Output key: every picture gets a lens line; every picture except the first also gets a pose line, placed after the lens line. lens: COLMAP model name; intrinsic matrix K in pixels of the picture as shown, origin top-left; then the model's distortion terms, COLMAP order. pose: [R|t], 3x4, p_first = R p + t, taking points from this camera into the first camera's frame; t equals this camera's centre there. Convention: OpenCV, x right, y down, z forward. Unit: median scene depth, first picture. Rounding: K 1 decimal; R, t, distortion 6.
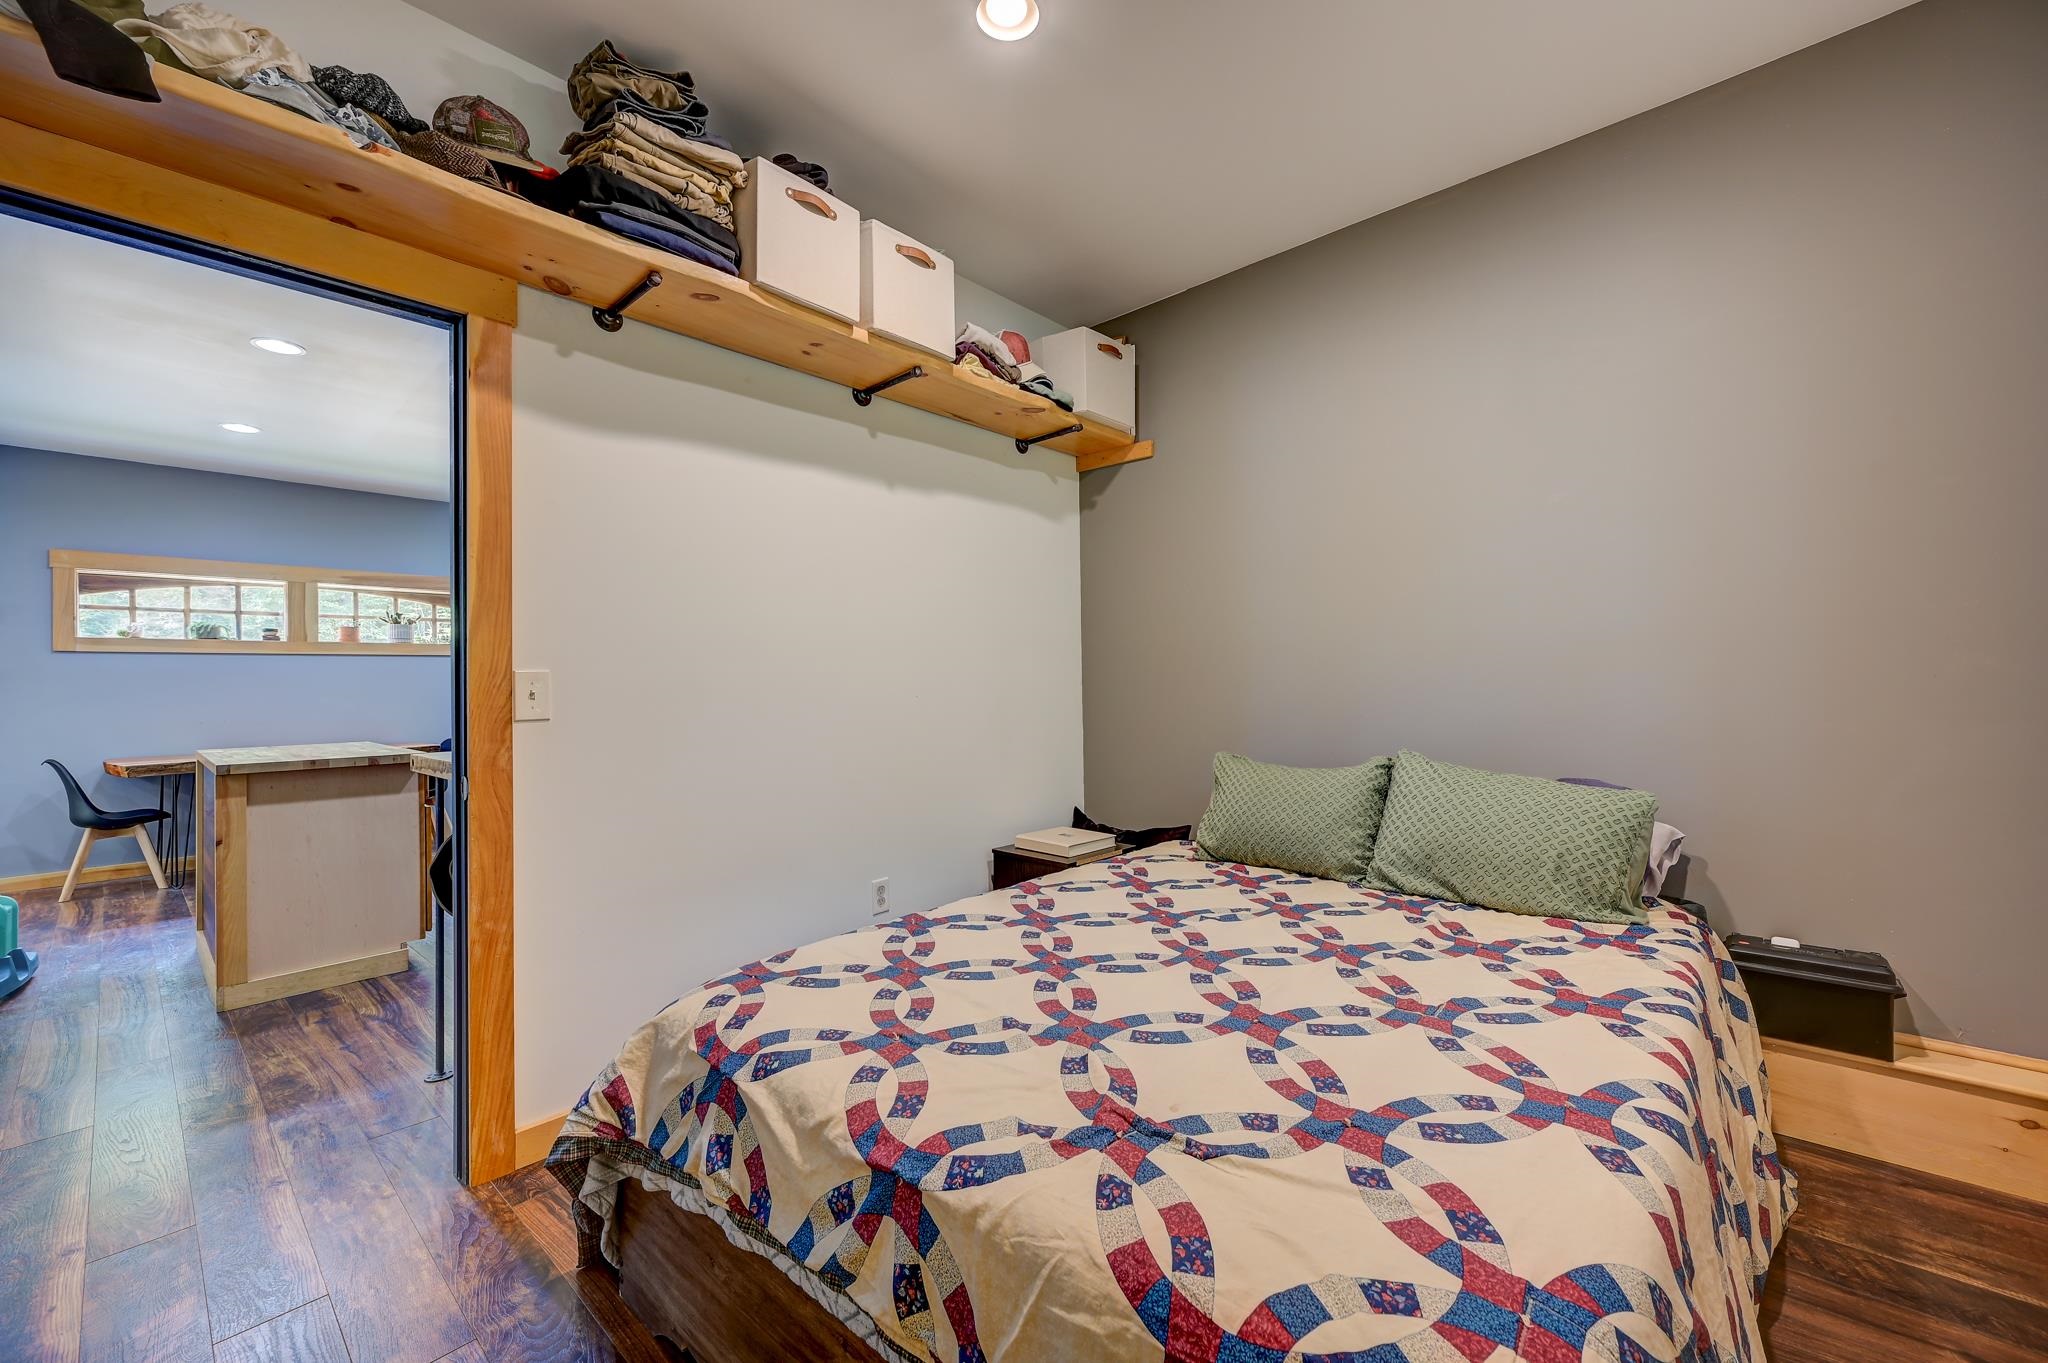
lens RADIAL K [[806.2, 0, 1024.4], [0, 806.2, 673.9], [0, 0, 1]] dist [-0.001394, -0.000059]
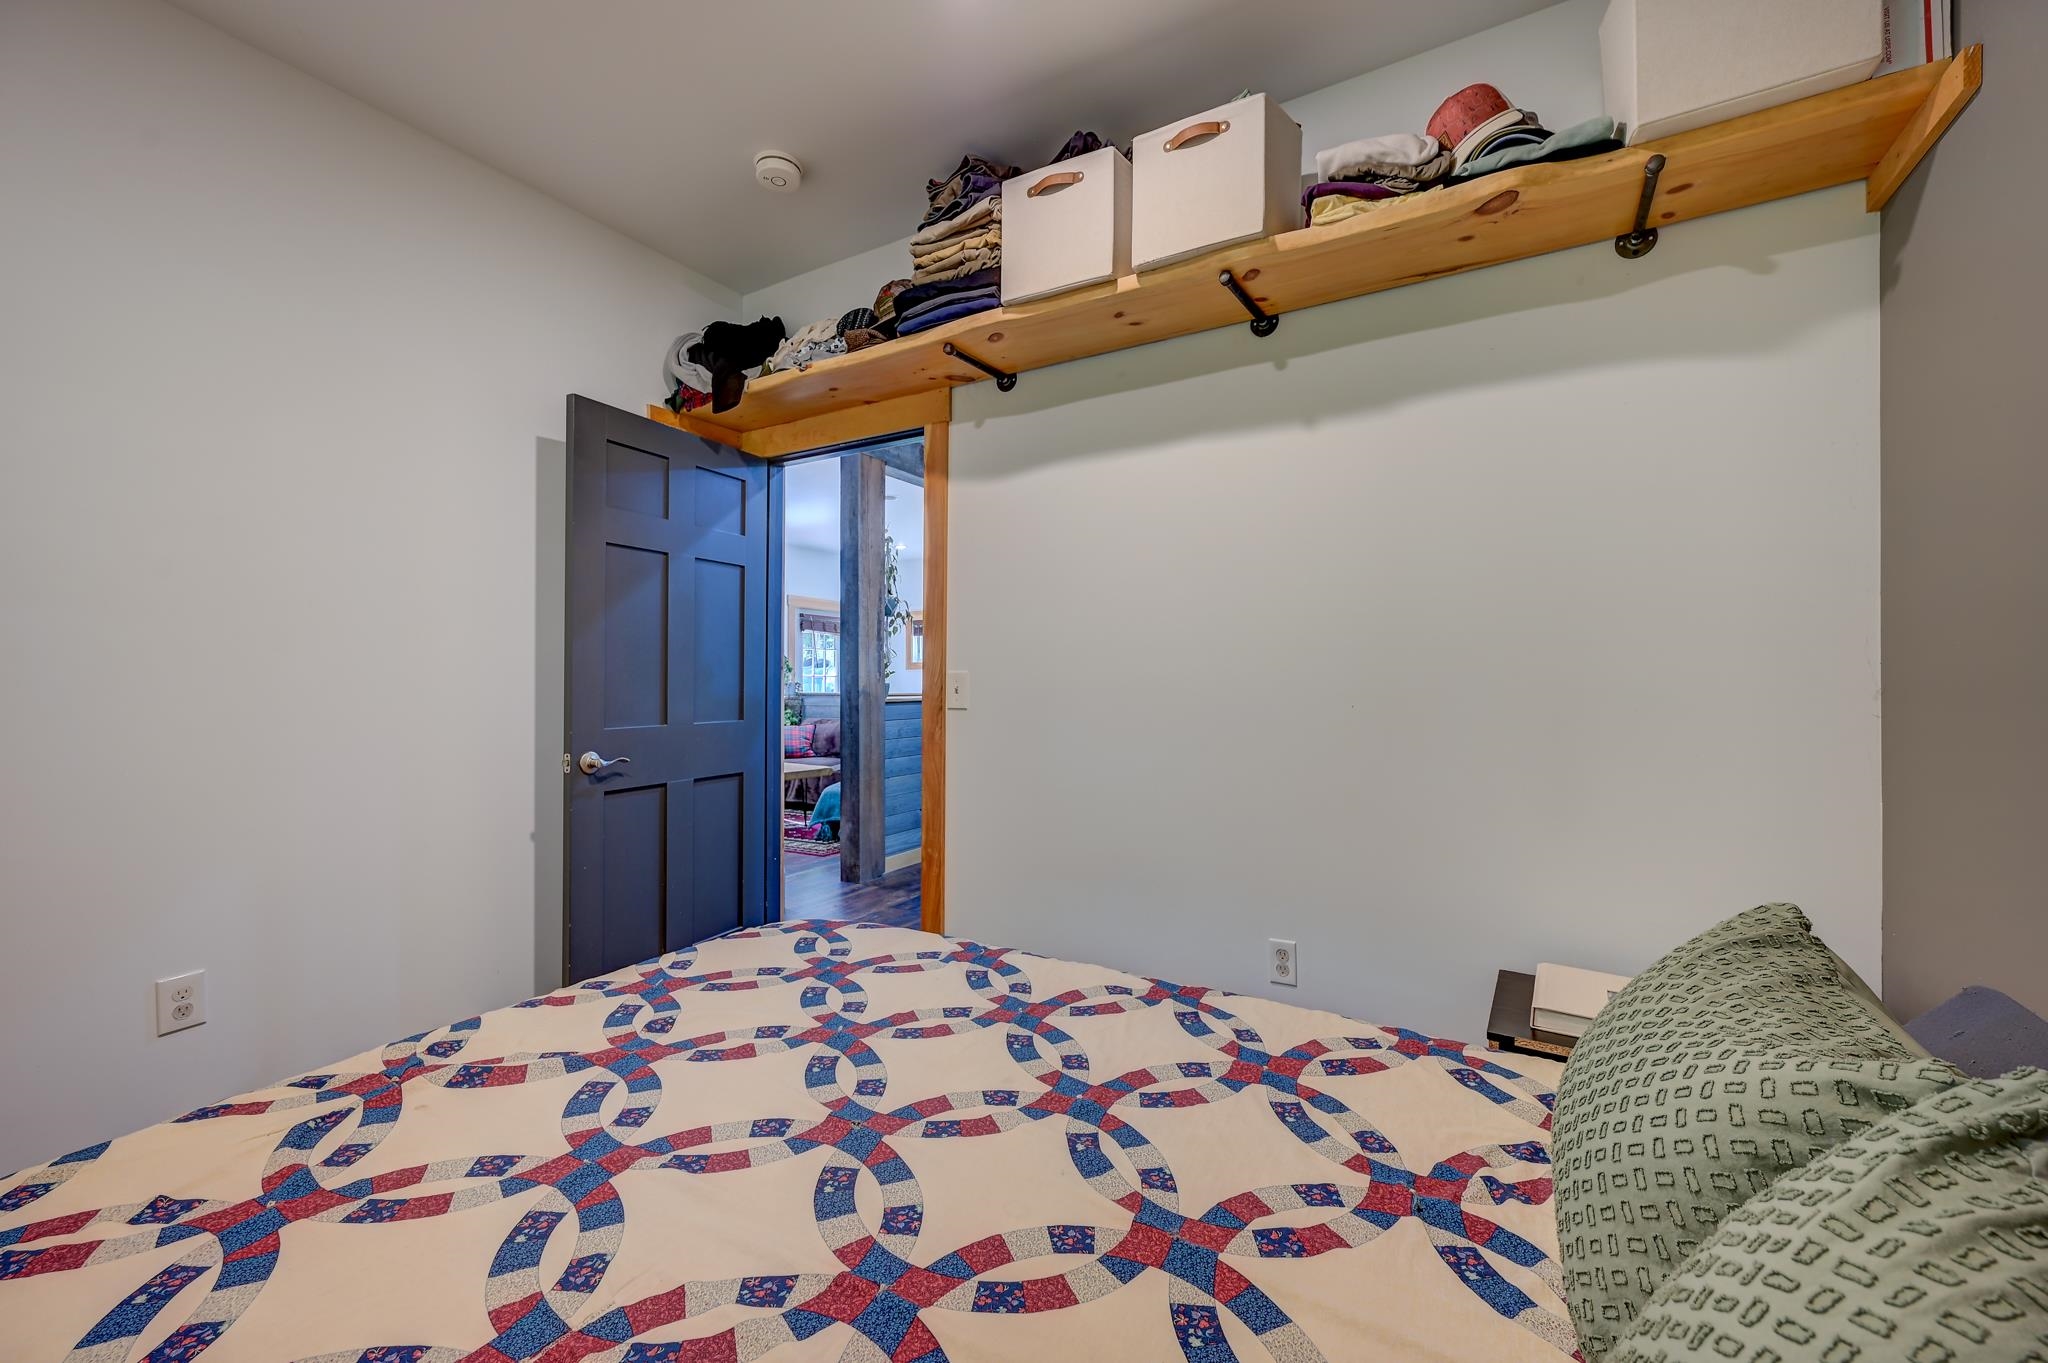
lens RADIAL K [[806.2, 0, 1024.4], [0, 806.2, 673.9], [0, 0, 1]] dist [-0.001394, -0.000059]
pose [[0.202803, 0.007750, -0.979189, 0.528664], [0.006097, 0.999939, 0.009177, -0.009403], [0.979201, -0.007831, 0.202743, 0.605916]]
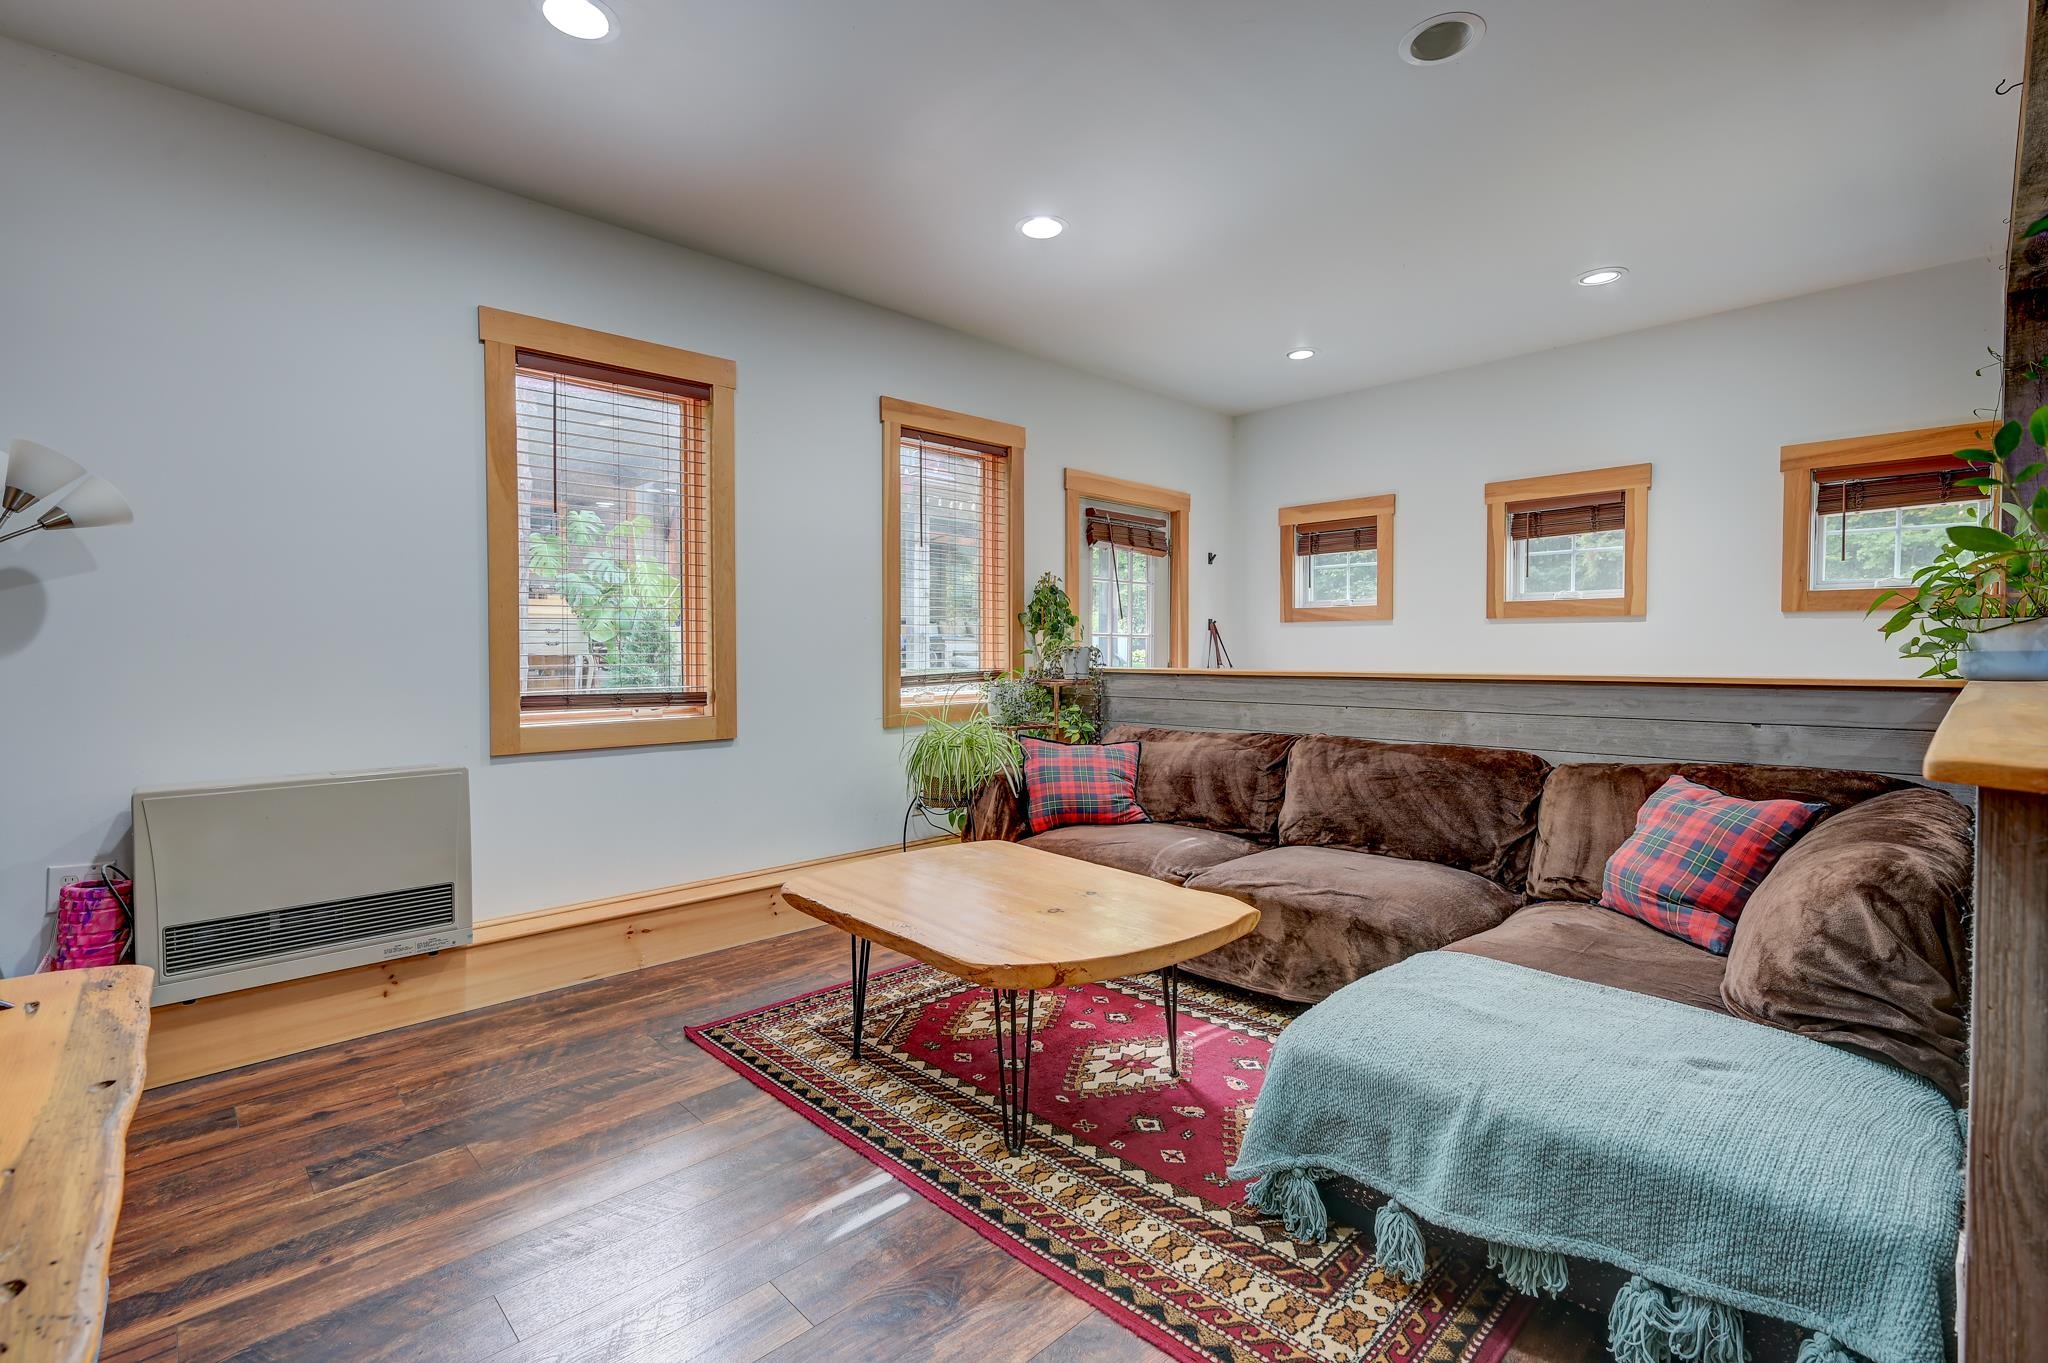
lens RADIAL K [[929.9, 0, 1042.5], [0, 929.9, 678.7], [0, 0, 1]] dist [-0.000265, -0.000054]
pose [[-0.053693, 0.045470, -0.997522, -1.078741], [0.013981, 0.998899, 0.044780, 0.028544], [0.998460, -0.011542, -0.054269, 0.371291]]
